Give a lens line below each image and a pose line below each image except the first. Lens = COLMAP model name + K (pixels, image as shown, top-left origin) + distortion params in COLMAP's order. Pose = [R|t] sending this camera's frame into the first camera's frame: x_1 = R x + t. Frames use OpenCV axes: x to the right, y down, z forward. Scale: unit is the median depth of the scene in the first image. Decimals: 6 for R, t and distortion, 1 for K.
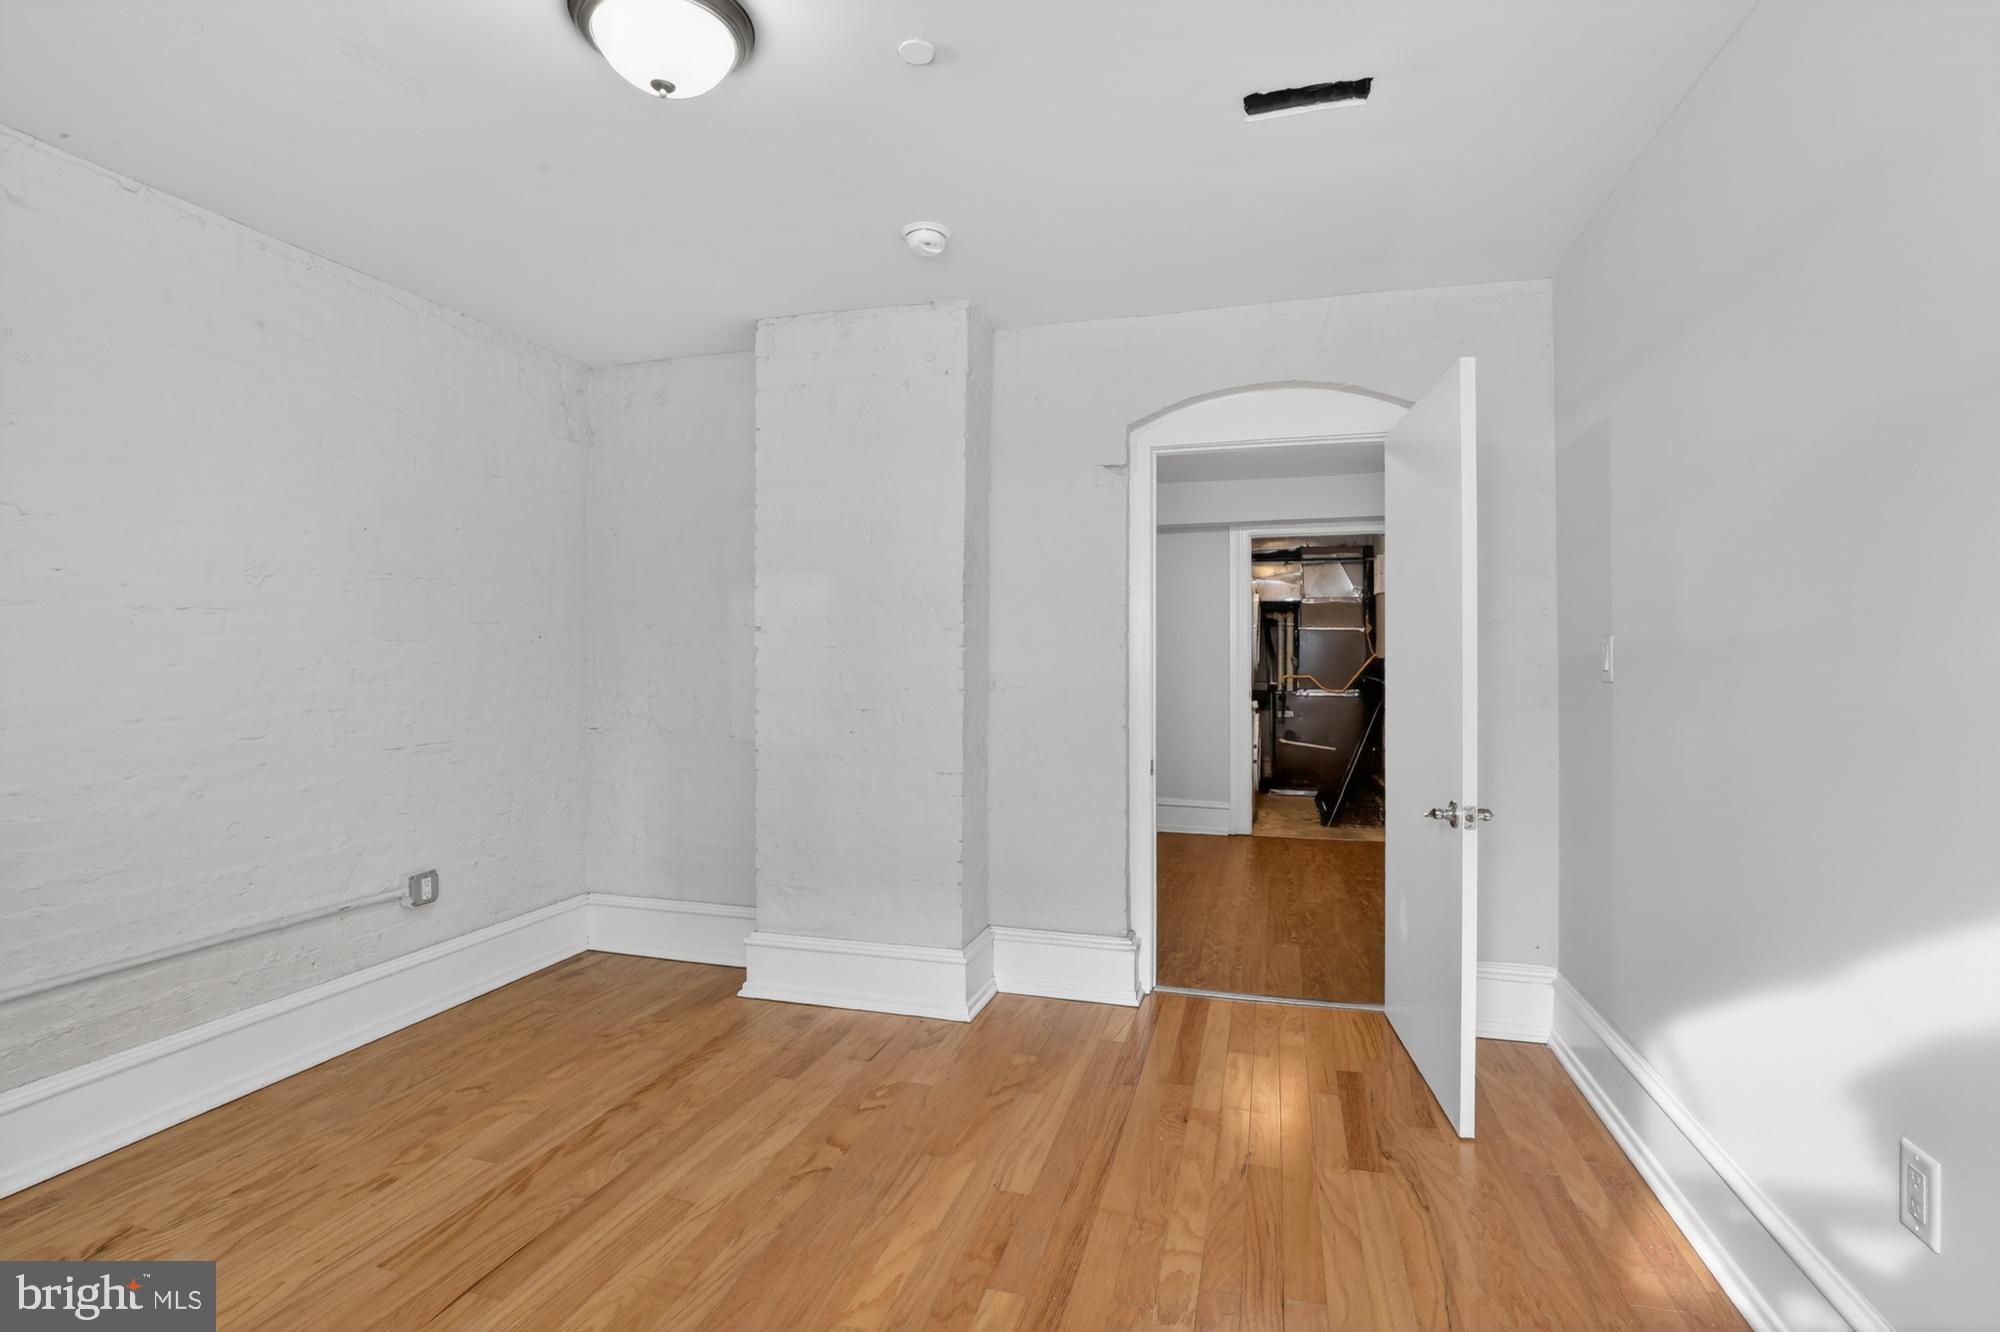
lens RADIAL K [[921.6, 0, 990.5], [0, 921.6, 658.9], [0, 0, 1]] dist [-0.028681, -0.000010]
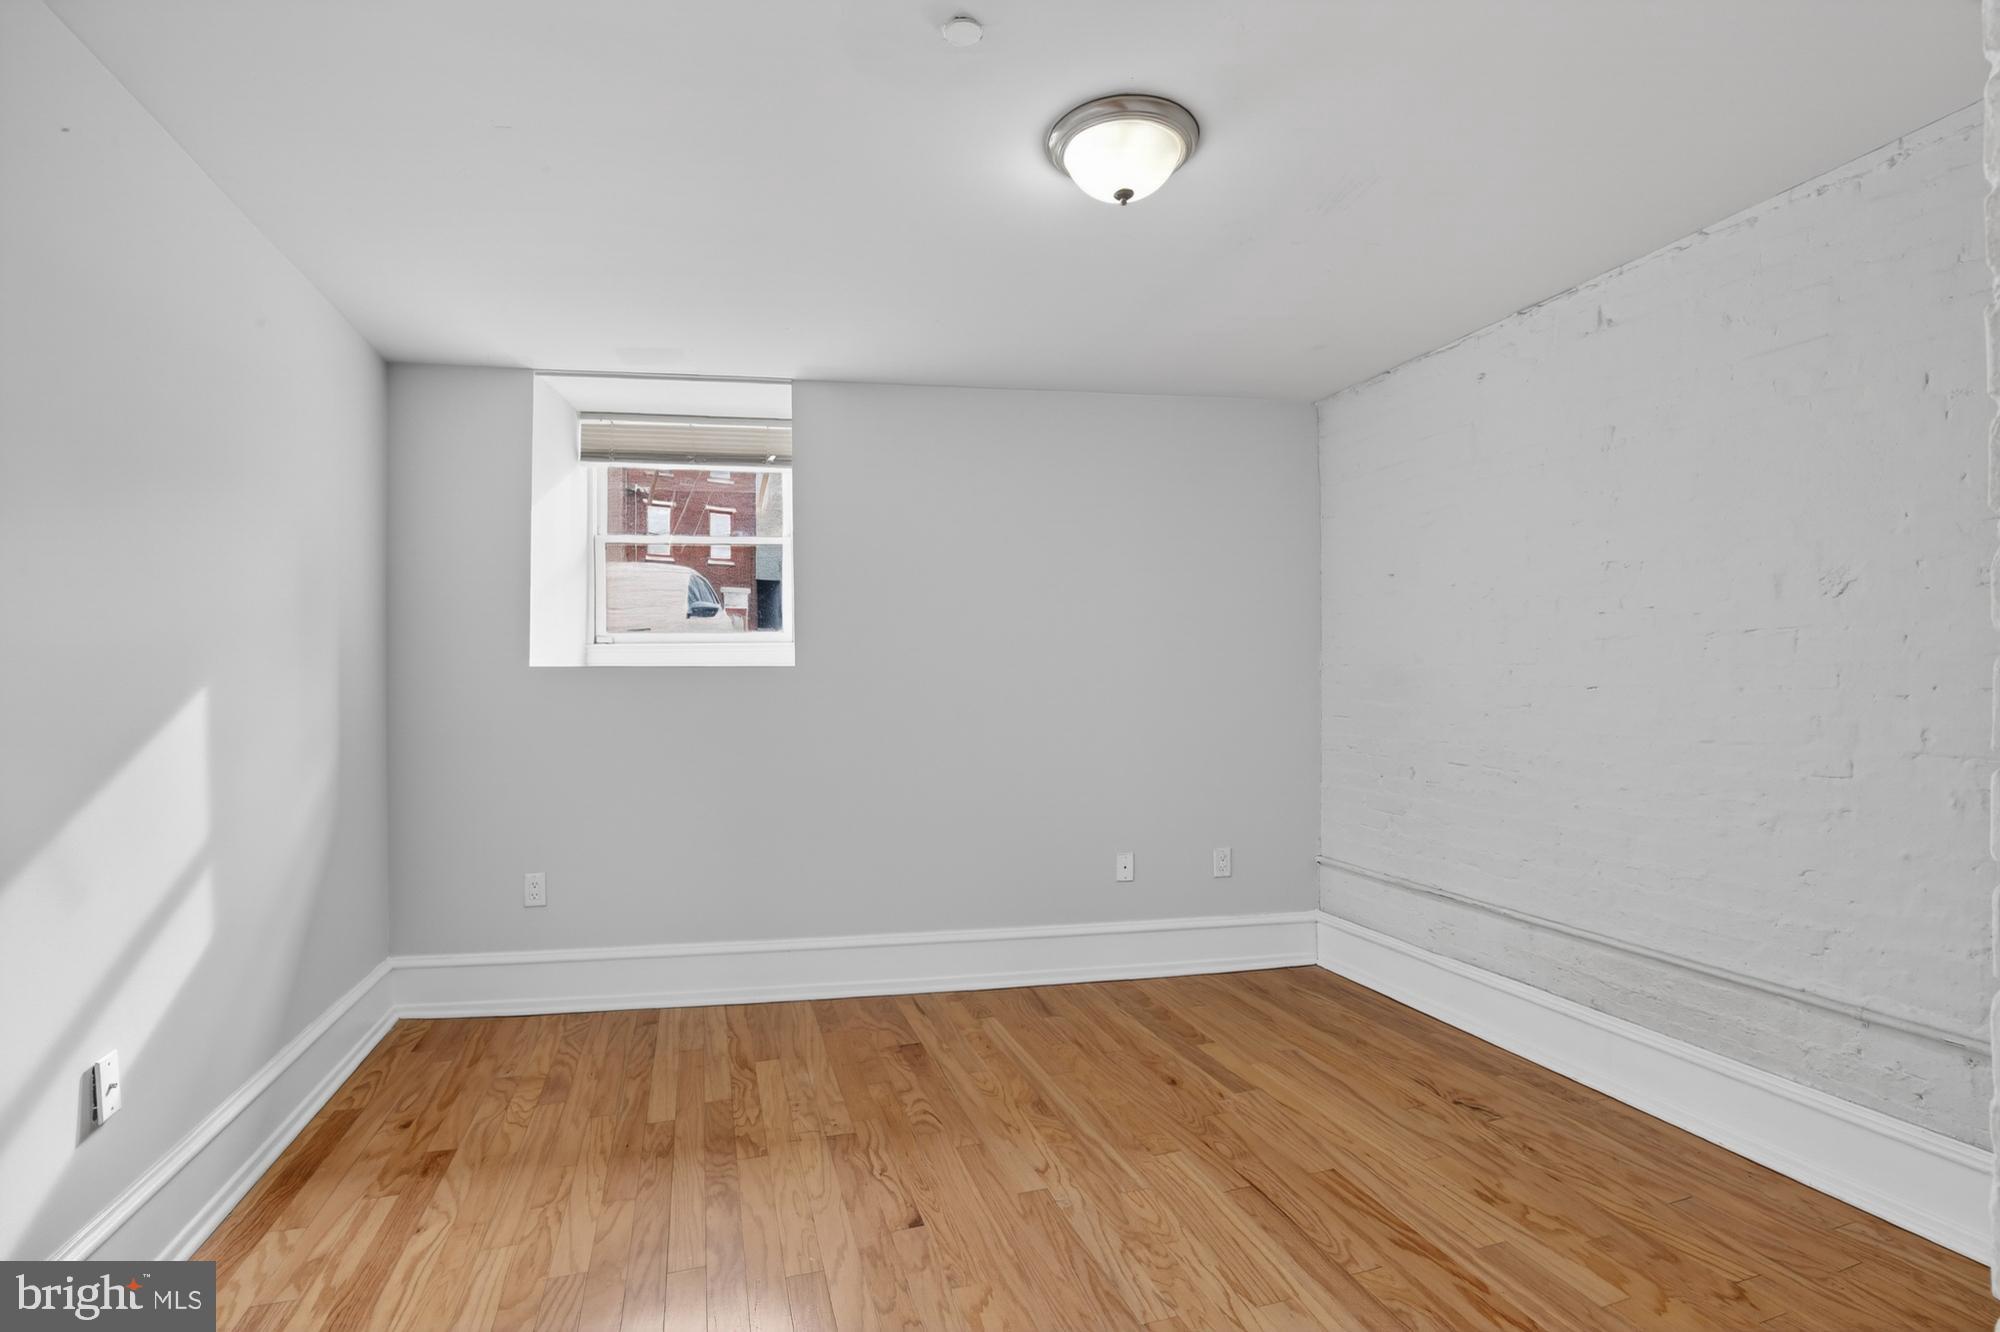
lens RADIAL K [[921.6, 0, 990.5], [0, 921.6, 658.9], [0, 0, 1]] dist [-0.028681, -0.000010]
pose [[-0.819022, 0.000491, -0.573762, 0.360371], [0.008351, 0.999904, -0.011065, -0.023238], [0.573701, -0.013854, -0.818948, 1.450079]]
